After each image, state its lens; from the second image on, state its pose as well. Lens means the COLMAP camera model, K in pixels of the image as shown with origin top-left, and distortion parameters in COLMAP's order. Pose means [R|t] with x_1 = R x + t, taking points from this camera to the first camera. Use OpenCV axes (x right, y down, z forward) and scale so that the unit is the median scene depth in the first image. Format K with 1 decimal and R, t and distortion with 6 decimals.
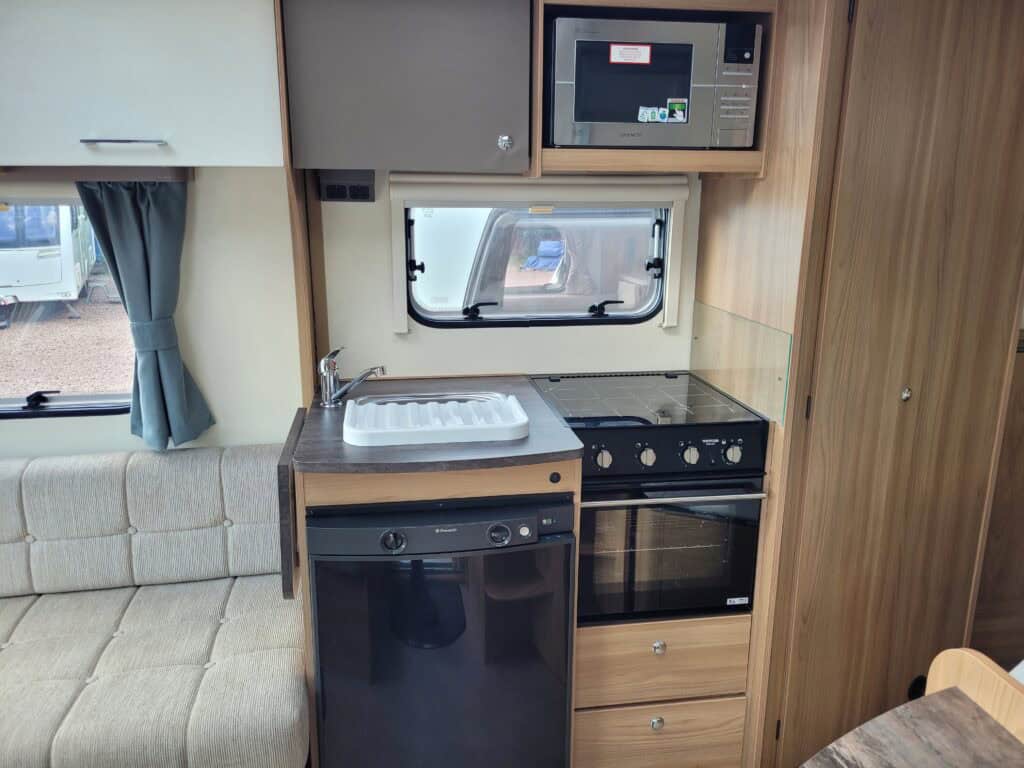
lens RADIAL K [[779.9, 0, 504.9], [0, 779.9, 376.3], [0, 0, 1]] dist [0.043398, -0.031200]
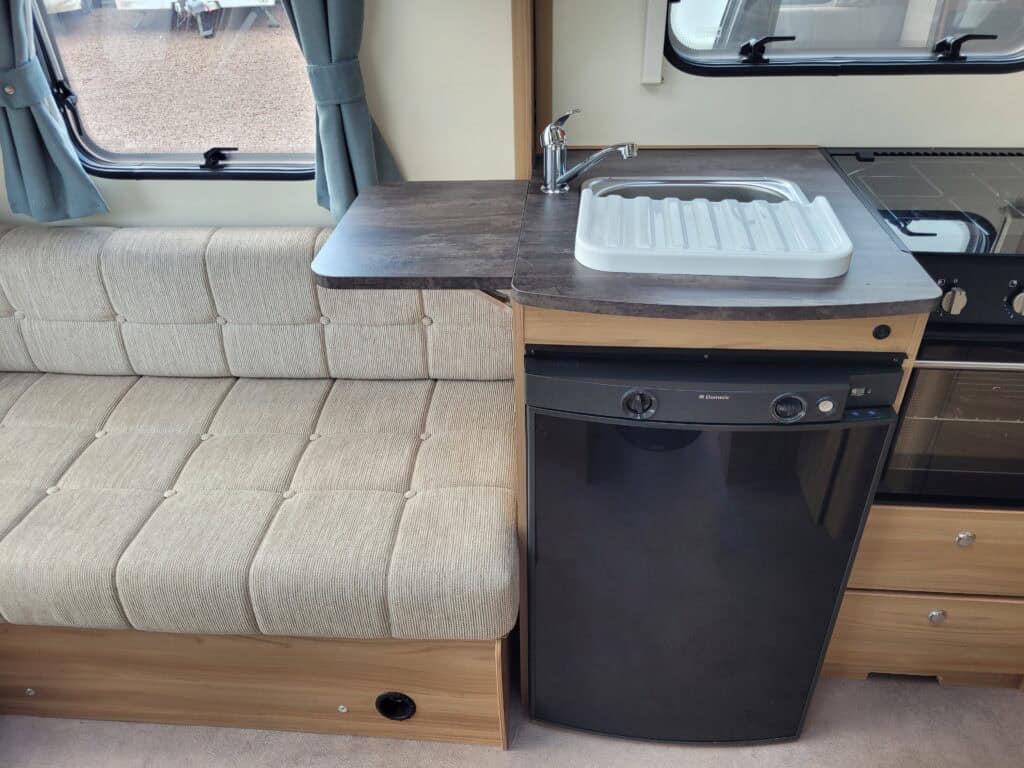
lens RADIAL K [[779.9, 0, 504.9], [0, 779.9, 376.3], [0, 0, 1]] dist [0.043398, -0.031200]
pose [[0.970735, 0.106774, -0.215113, -0.087954], [-0.027733, 0.939575, 0.341219, -0.050299], [0.238548, -0.325267, 0.915039, 0.240239]]
